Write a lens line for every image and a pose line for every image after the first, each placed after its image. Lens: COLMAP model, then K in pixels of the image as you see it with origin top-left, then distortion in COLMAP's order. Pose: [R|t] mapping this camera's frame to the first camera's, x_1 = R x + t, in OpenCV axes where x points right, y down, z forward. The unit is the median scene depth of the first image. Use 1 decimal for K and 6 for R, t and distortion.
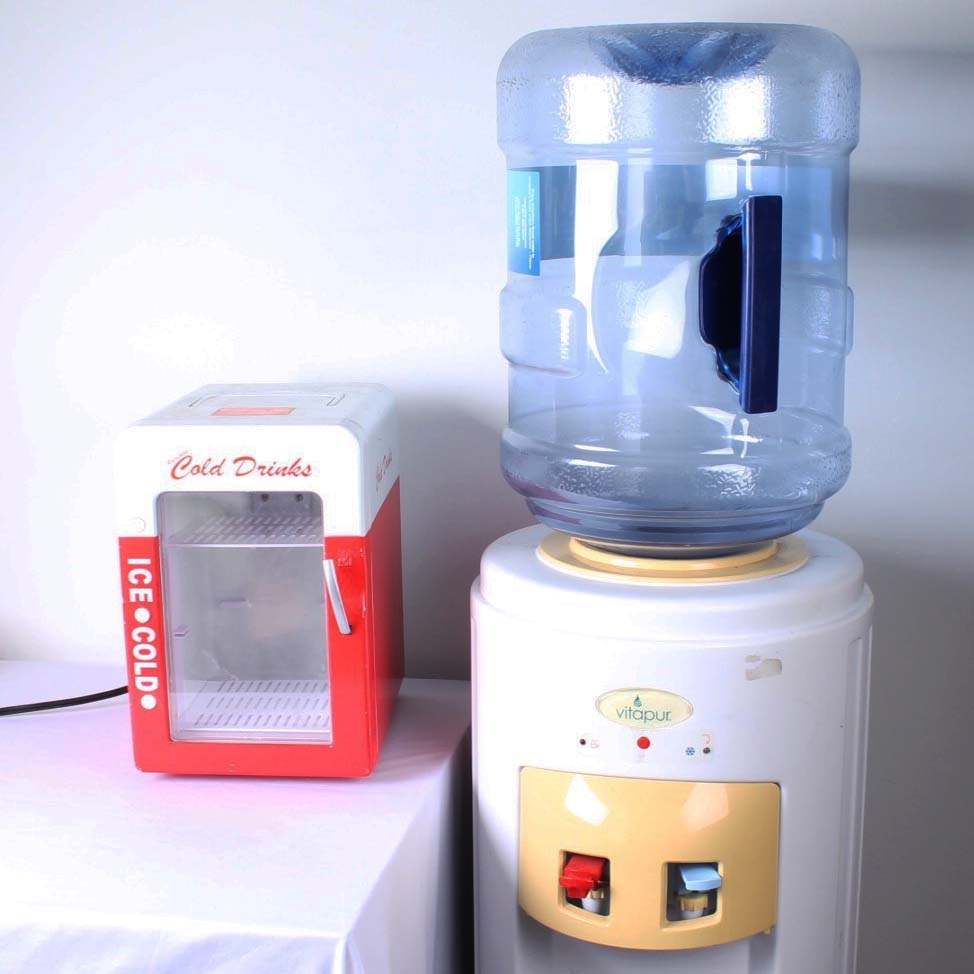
lens RADIAL K [[1442.1, 0, 483.4], [0, 1442.1, 488.3], [0, 0, 1]] dist [-0.123830, 0.000000]
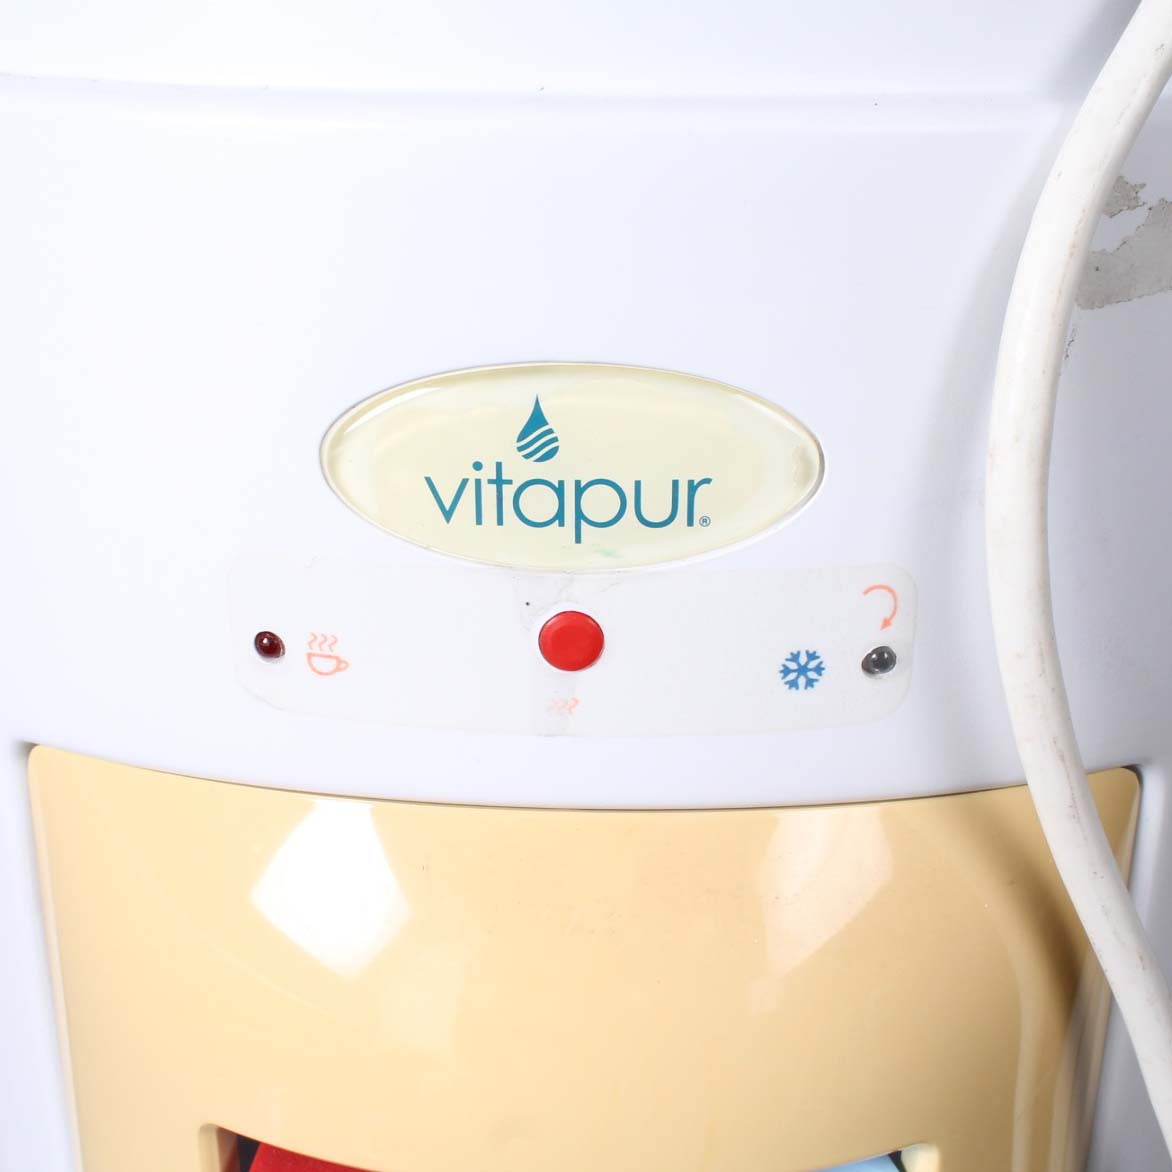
lens RADIAL K [[1735.3, 0, 590.4], [0, 1735.3, 581.7], [0, 0, 1]] dist [-0.123830, 0.000000]
pose [[0.979144, -0.059285, 0.194325, 0.068026], [0.017258, 0.977291, 0.211198, 0.118739], [-0.202433, -0.203439, 0.957932, 0.771072]]
